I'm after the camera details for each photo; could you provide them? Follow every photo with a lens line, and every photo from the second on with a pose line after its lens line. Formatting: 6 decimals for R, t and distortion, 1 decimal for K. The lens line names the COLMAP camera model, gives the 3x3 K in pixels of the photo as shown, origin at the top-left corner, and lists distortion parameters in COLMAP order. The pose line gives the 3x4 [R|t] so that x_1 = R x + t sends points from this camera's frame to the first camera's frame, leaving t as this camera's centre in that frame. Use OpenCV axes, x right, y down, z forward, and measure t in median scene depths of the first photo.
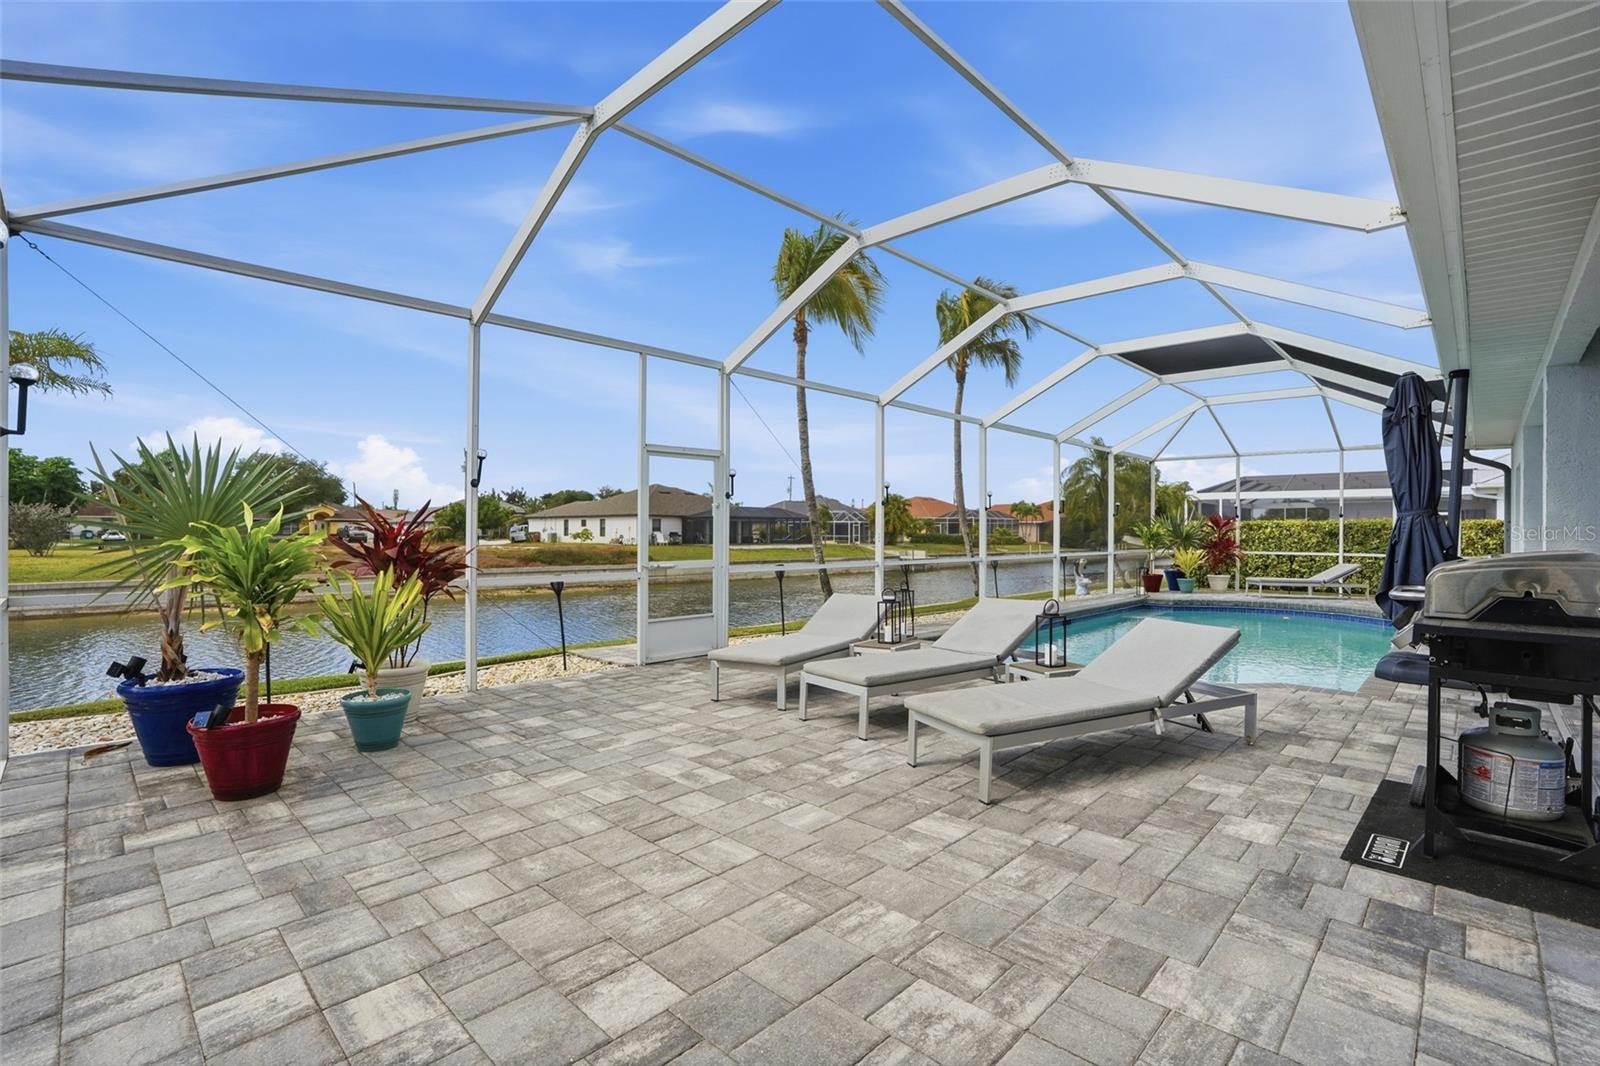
lens RADIAL K [[742.0, 0, 805.6], [0, 742.0, 530.5], [0, 0, 1]] dist [-0.070825, 0.027149]
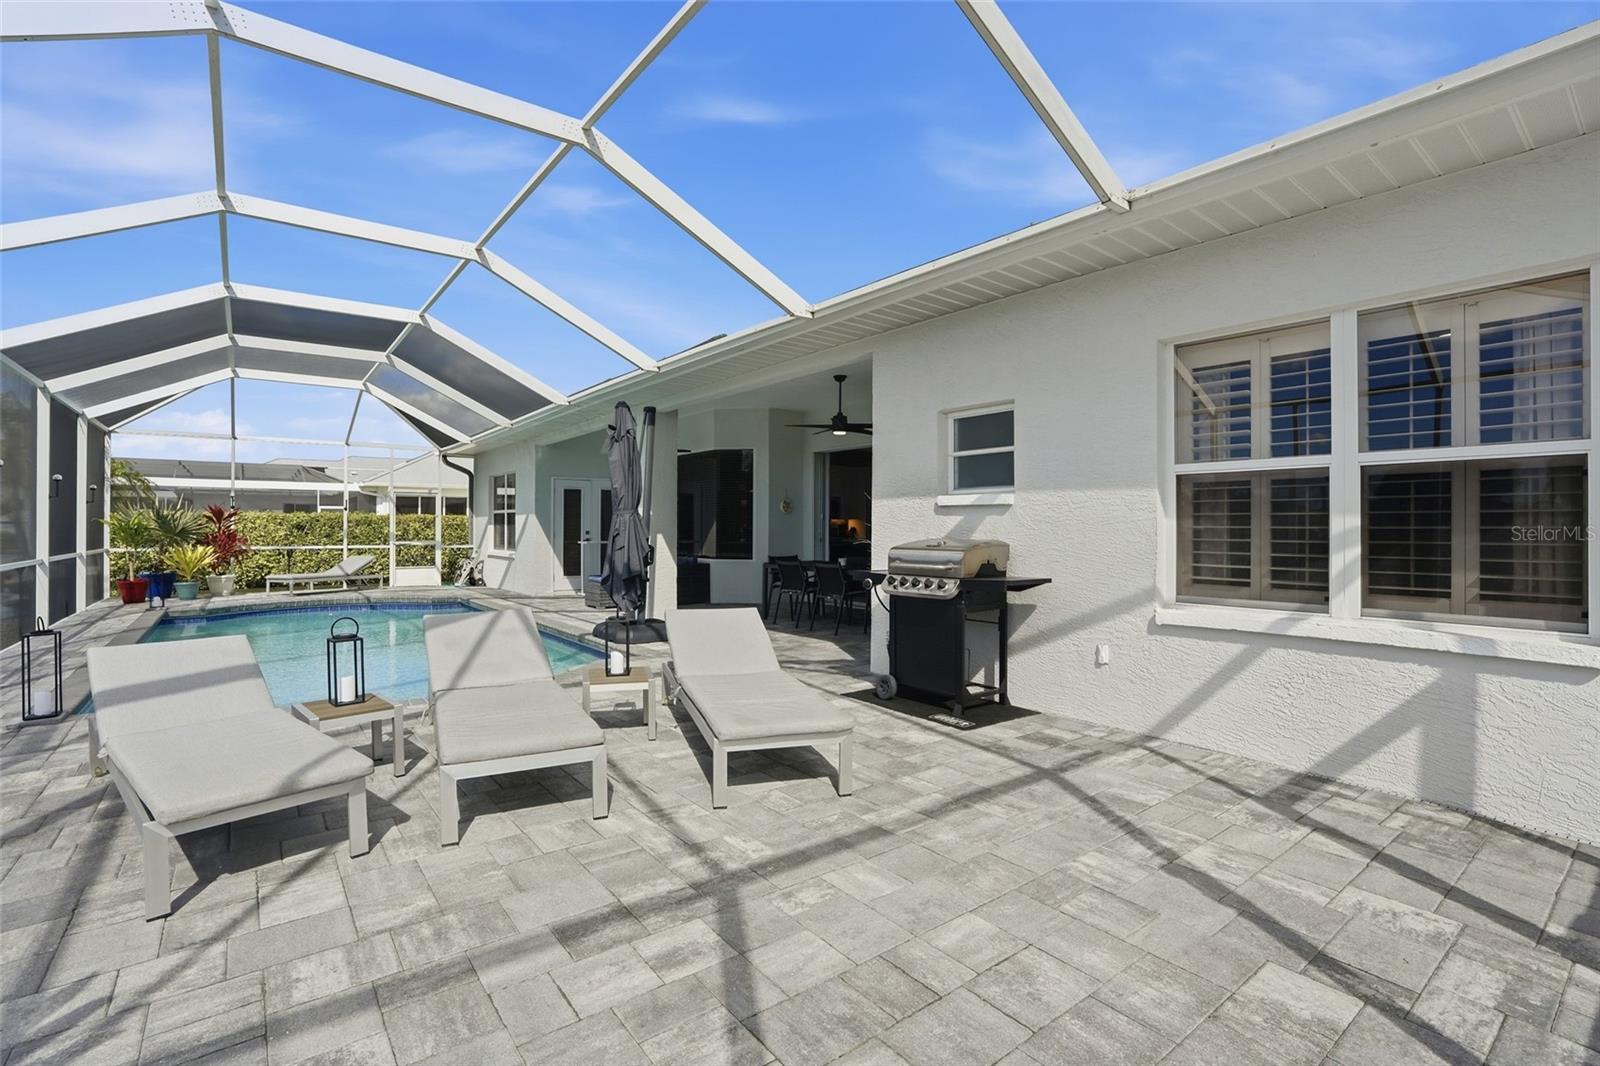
lens RADIAL K [[742.0, 0, 805.6], [0, 742.0, 530.5], [0, 0, 1]] dist [-0.070825, 0.027149]
pose [[0.139140, -0.005506, 0.990257, -0.754641], [-0.006135, 0.999961, 0.006422, -0.004456], [-0.990254, -0.006969, 0.139100, 0.885000]]
